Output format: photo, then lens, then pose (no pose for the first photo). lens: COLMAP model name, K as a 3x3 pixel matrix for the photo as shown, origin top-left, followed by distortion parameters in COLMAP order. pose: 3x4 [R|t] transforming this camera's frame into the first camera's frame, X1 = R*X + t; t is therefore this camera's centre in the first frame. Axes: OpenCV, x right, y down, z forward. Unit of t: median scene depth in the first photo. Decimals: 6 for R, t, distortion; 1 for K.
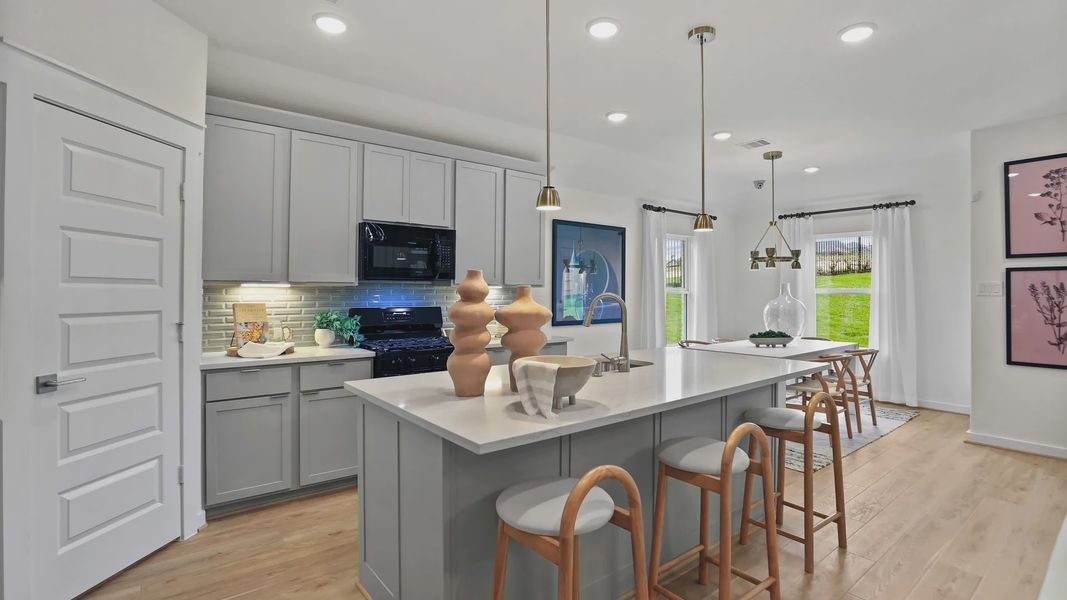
lens RADIAL K [[497.6, 0, 539.5], [0, 497.6, 293.9], [0, 0, 1]] dist [-0.025645, 0.003531]
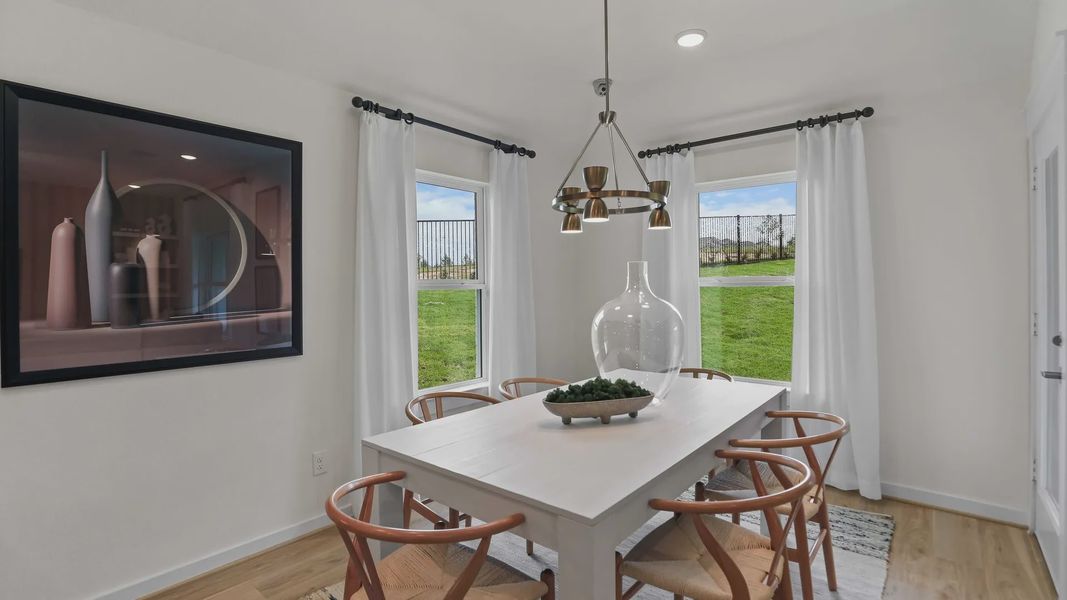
lens RADIAL K [[497.6, 0, 532.6], [0, 497.6, 297.7], [0, 0, 1]] dist [-0.025645, 0.003531]
pose [[0.980913, -0.016886, 0.193710, 0.312201], [0.014560, 0.999804, 0.013428, 0.002423], [-0.193899, -0.010351, 0.980967, 0.573703]]
